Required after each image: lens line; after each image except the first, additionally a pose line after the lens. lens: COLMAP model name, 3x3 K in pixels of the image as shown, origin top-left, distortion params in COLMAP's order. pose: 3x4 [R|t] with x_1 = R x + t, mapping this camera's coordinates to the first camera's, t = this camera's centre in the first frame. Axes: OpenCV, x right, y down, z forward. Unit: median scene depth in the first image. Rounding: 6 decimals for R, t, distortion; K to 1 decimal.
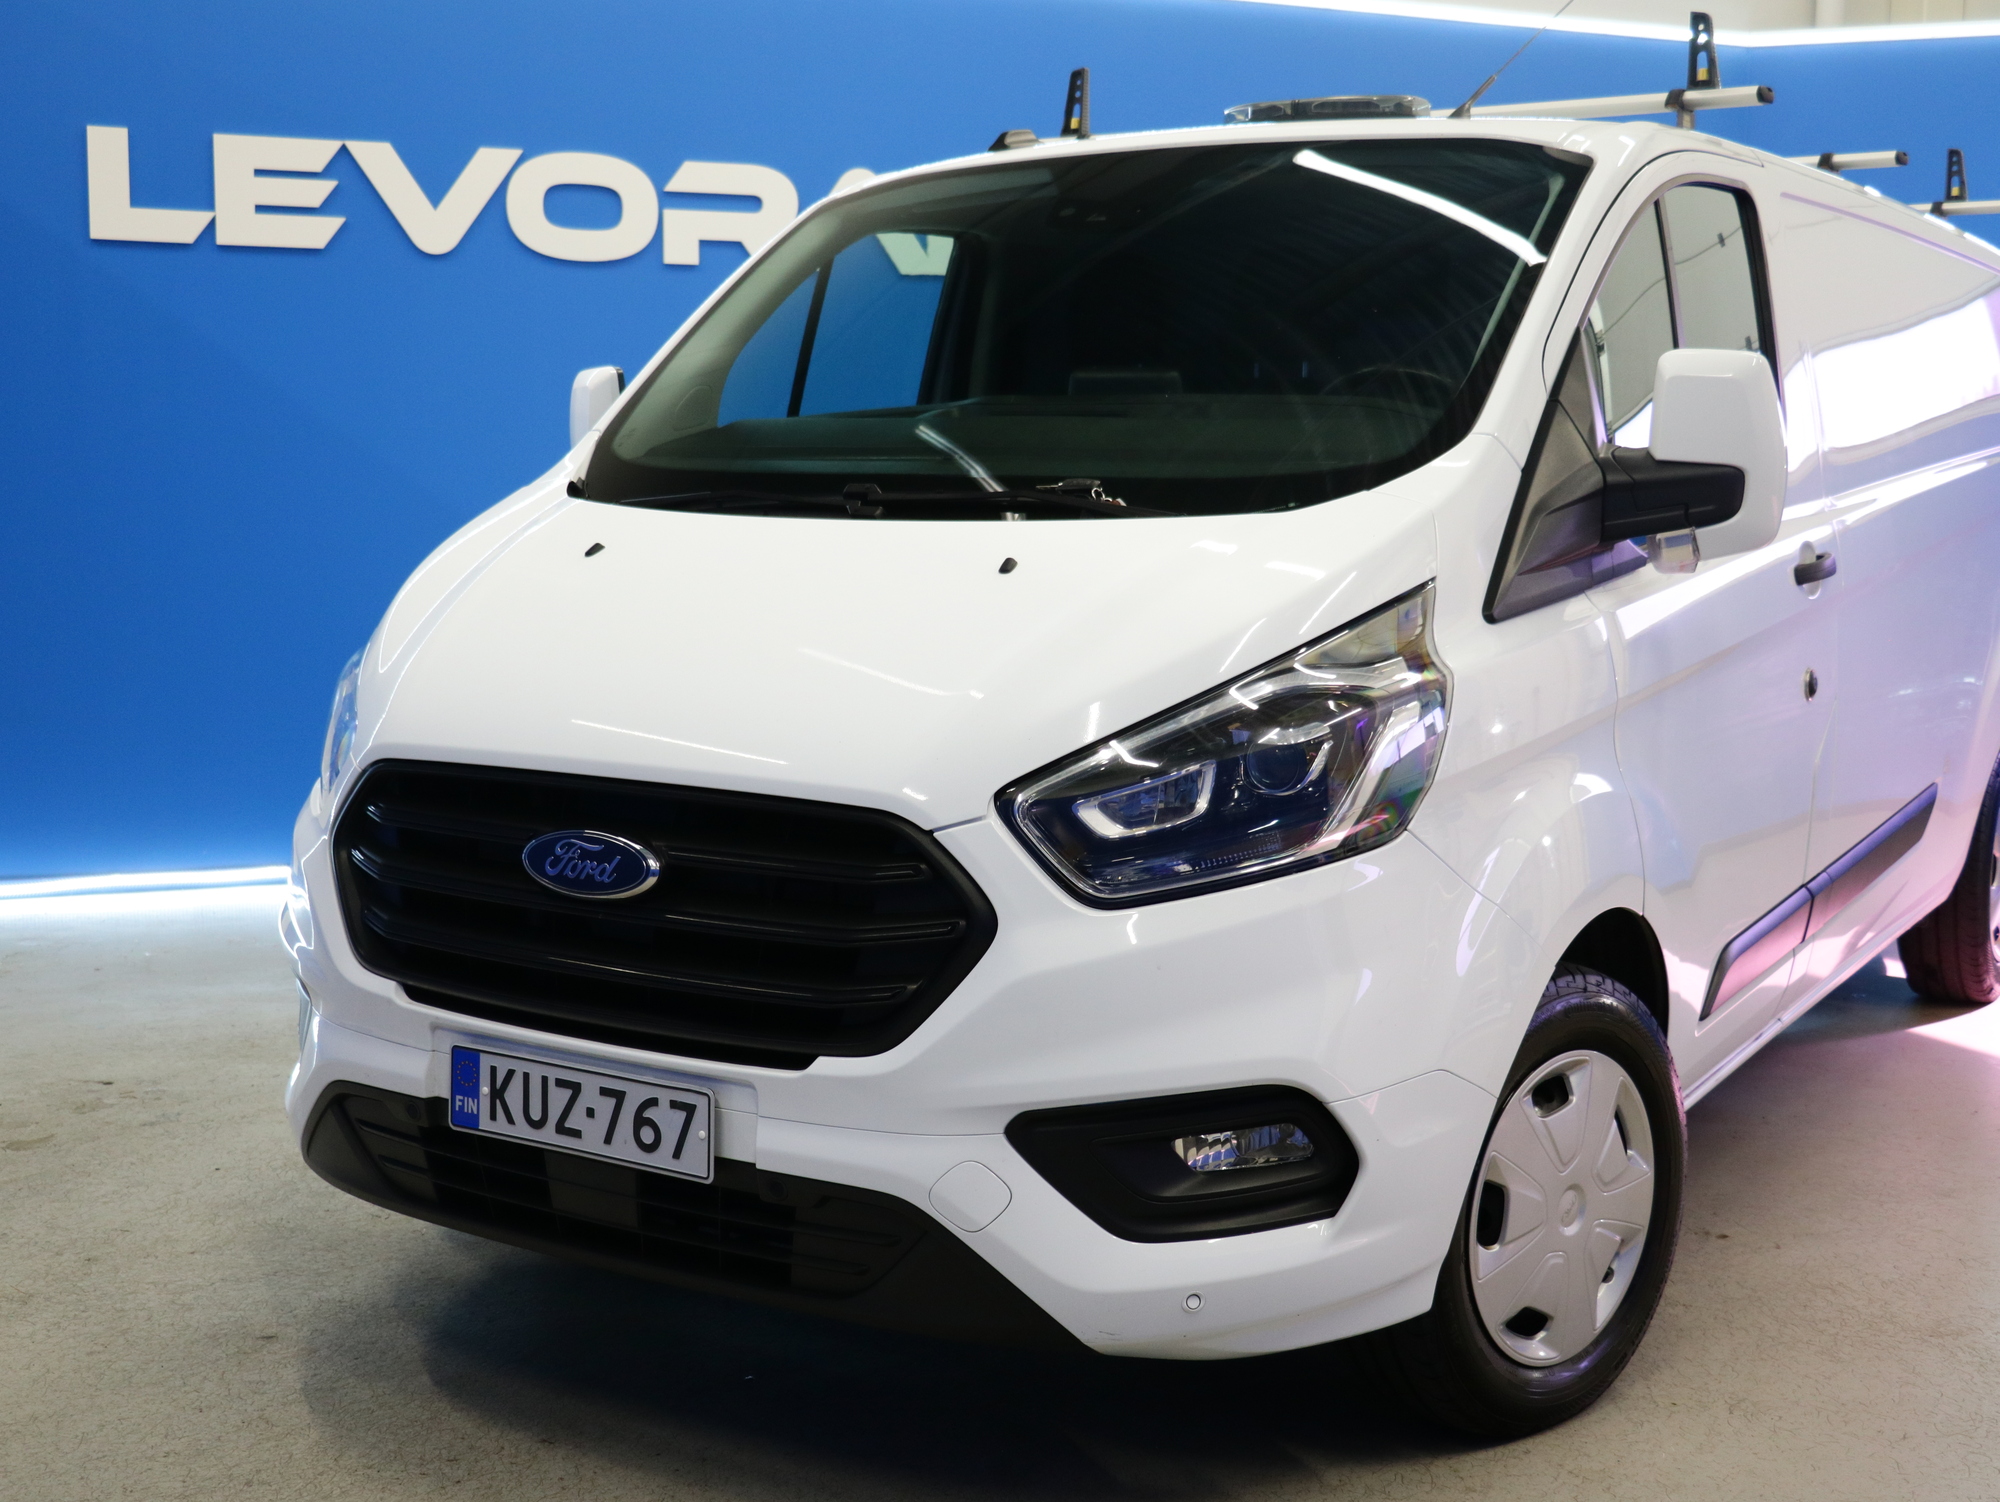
lens RADIAL K [[2380.4, 0, 1000.0], [0, 2380.4, 751.0], [0, 0, 1]] dist [0.002590, -0.031686]
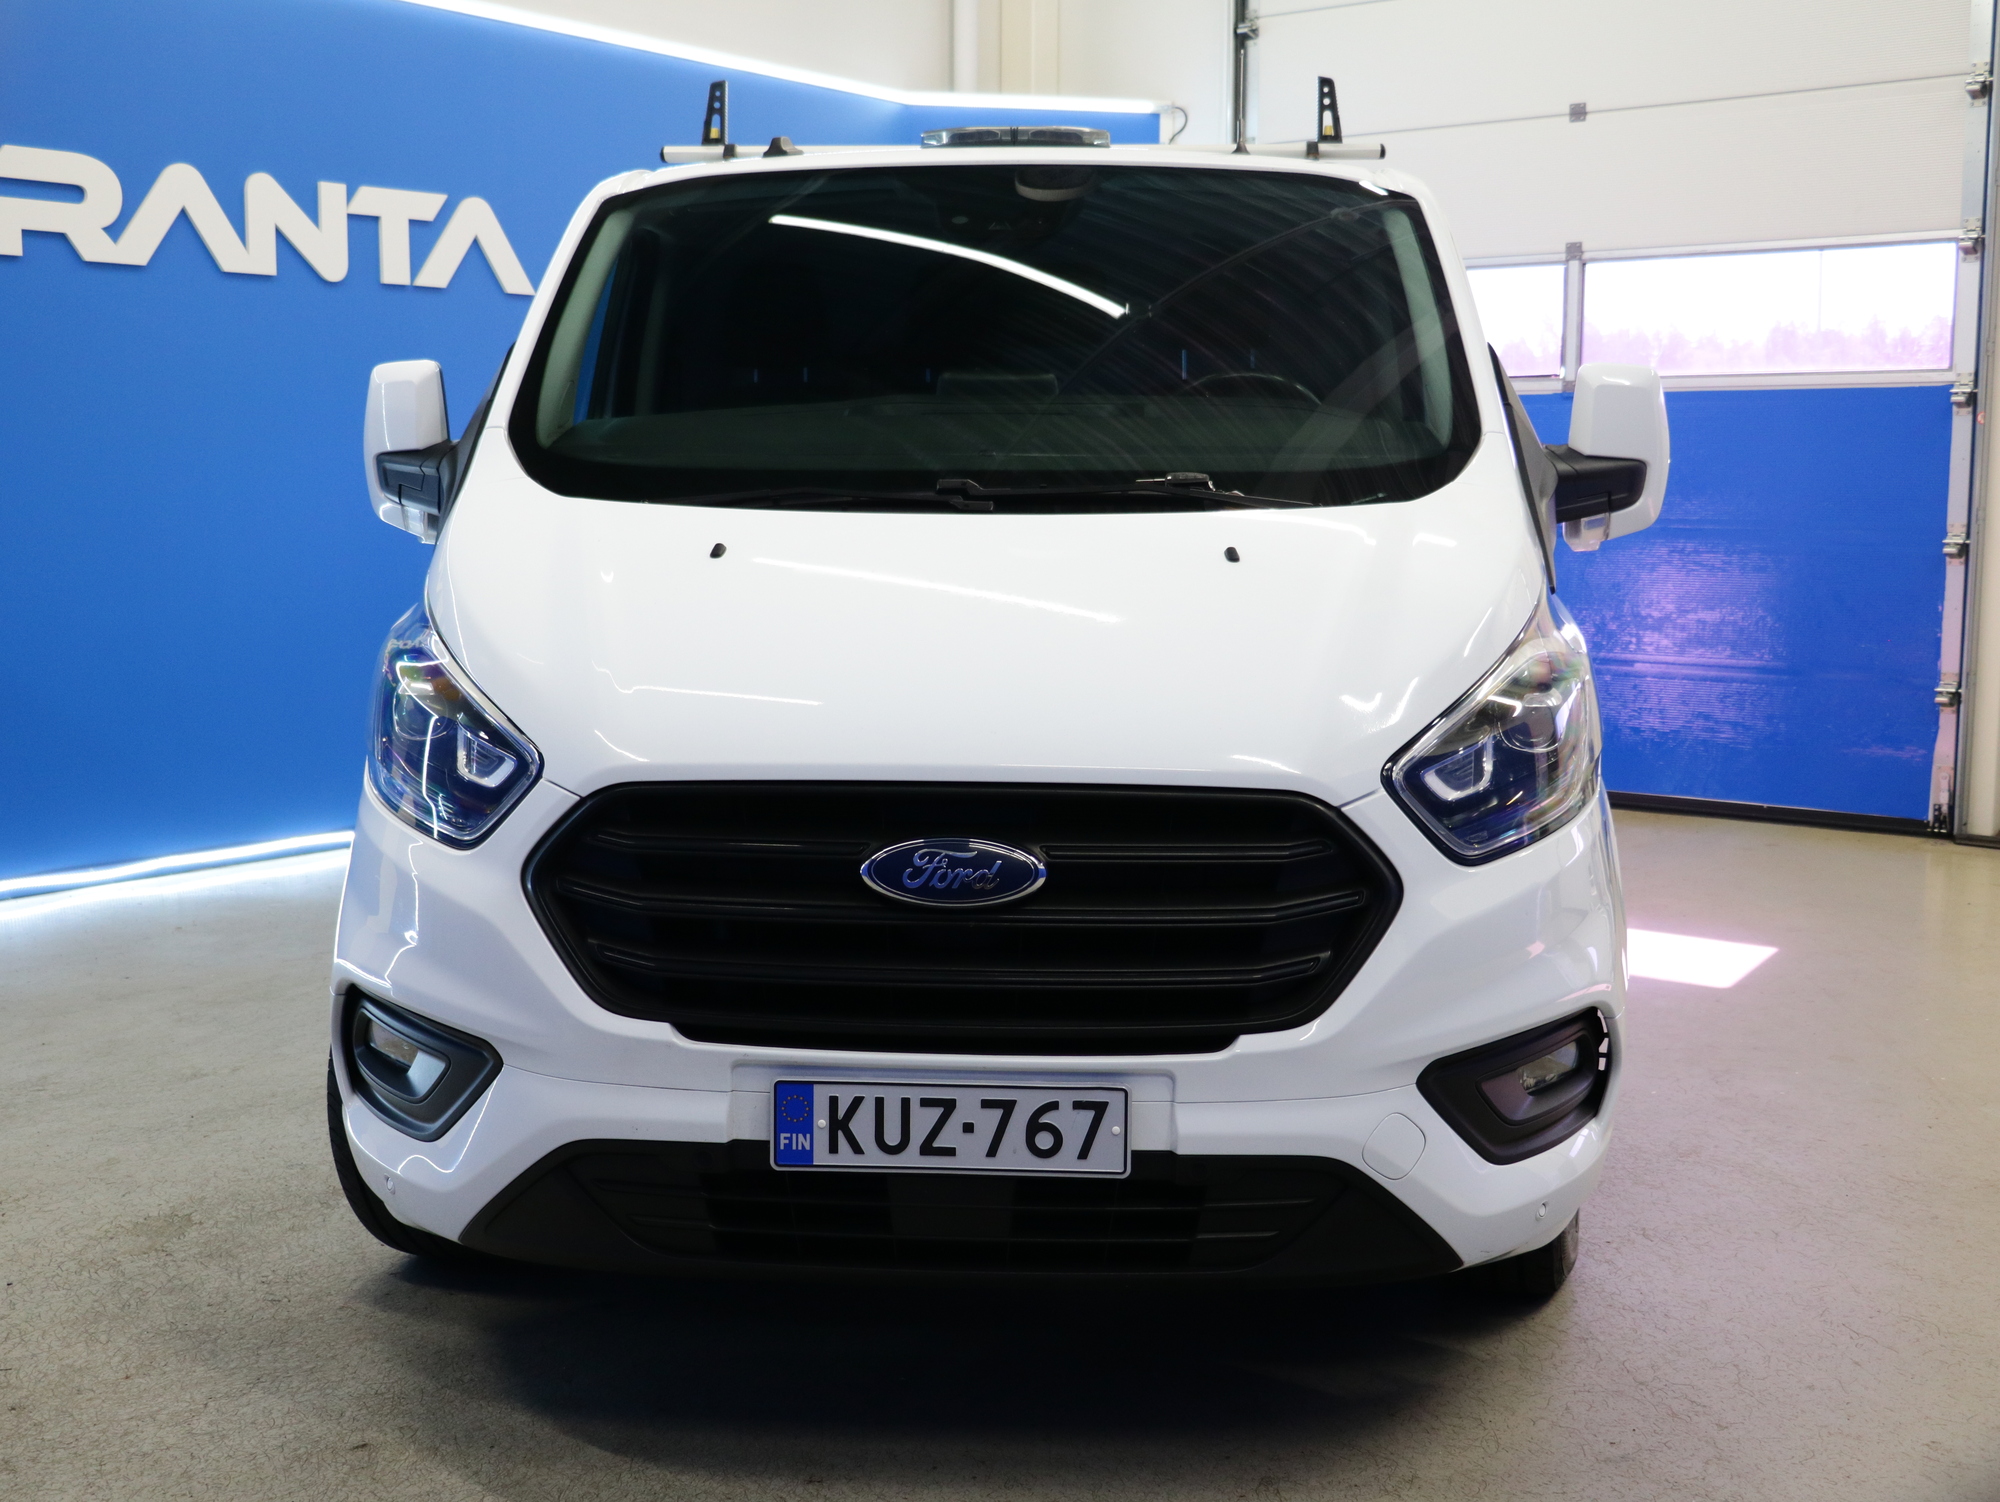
lens RADIAL K [[2158.3, 0, 1000.0], [0, 2158.3, 751.0], [0, 0, 1]] dist [-0.045251, 0.049015]
pose [[0.875747, -0.065708, 0.478278, -0.567624], [0.061148, 0.997813, 0.025119, -0.022199], [-0.478882, 0.007248, 0.877849, 0.222001]]
